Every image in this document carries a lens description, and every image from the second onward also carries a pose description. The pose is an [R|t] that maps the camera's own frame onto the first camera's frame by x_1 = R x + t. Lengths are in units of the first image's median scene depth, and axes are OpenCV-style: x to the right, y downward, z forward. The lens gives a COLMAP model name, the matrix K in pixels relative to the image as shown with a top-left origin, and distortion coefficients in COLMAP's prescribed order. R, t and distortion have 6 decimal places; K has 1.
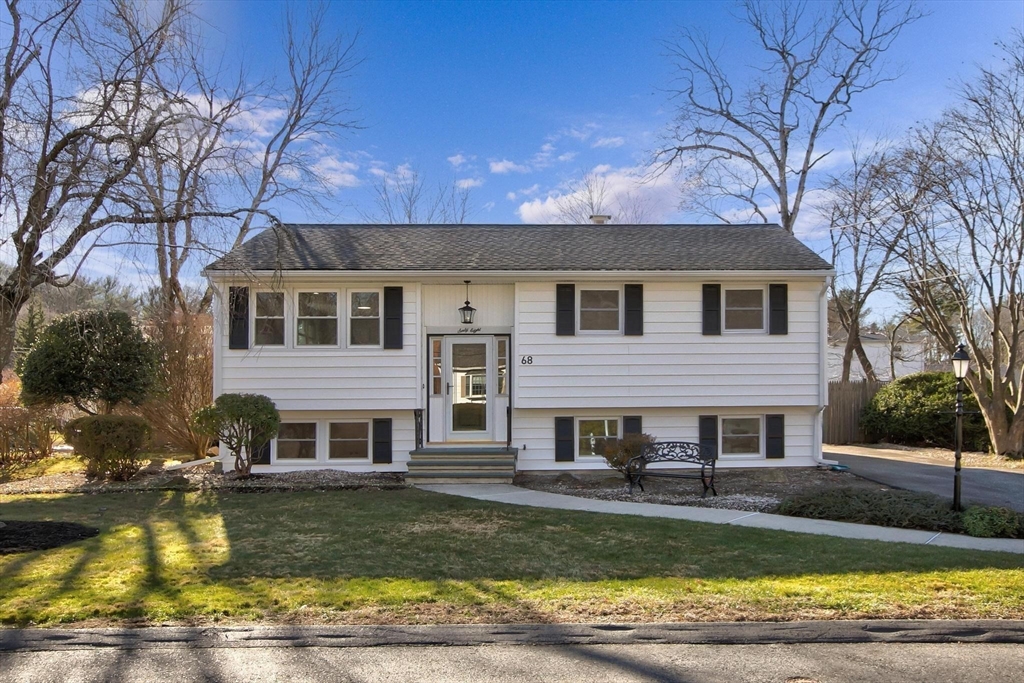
lens RADIAL K [[799.4, 0, 536.7], [0, 799.4, 316.9], [0, 0, 1]] dist [-0.002573, 0.011932]
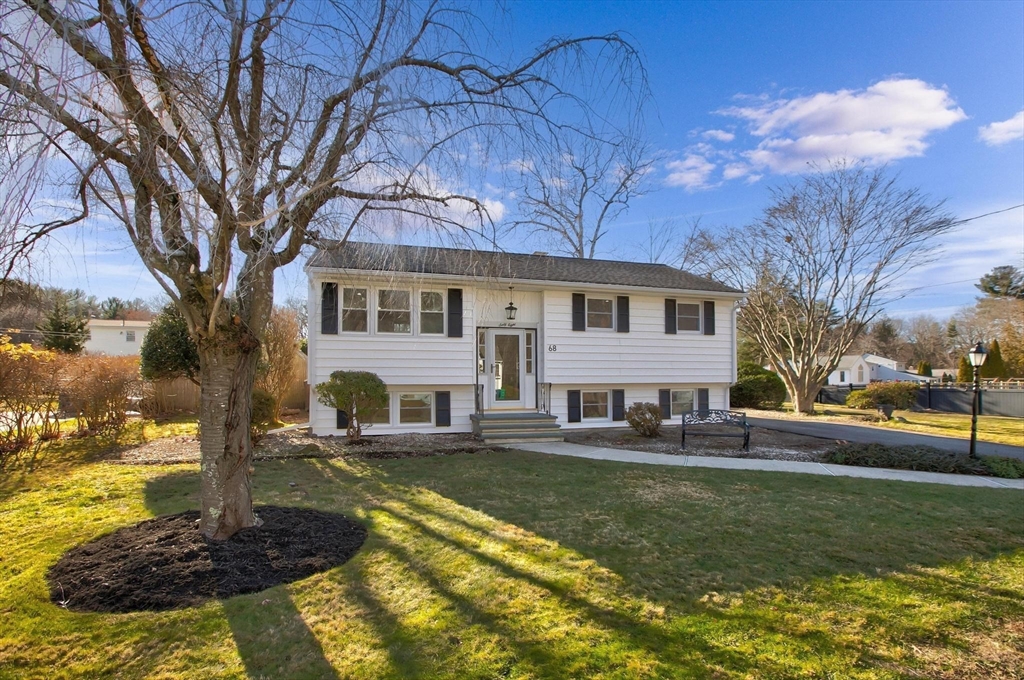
lens RADIAL K [[456.3, 0, 481.0], [0, 456.3, 339.3], [0, 0, 1]] dist [-0.014461, 0.000222]
pose [[0.973040, 0.027340, 0.229009, -0.304592], [-0.030805, 0.999458, 0.011566, 0.033625], [-0.228568, -0.018309, 0.973356, 0.277073]]
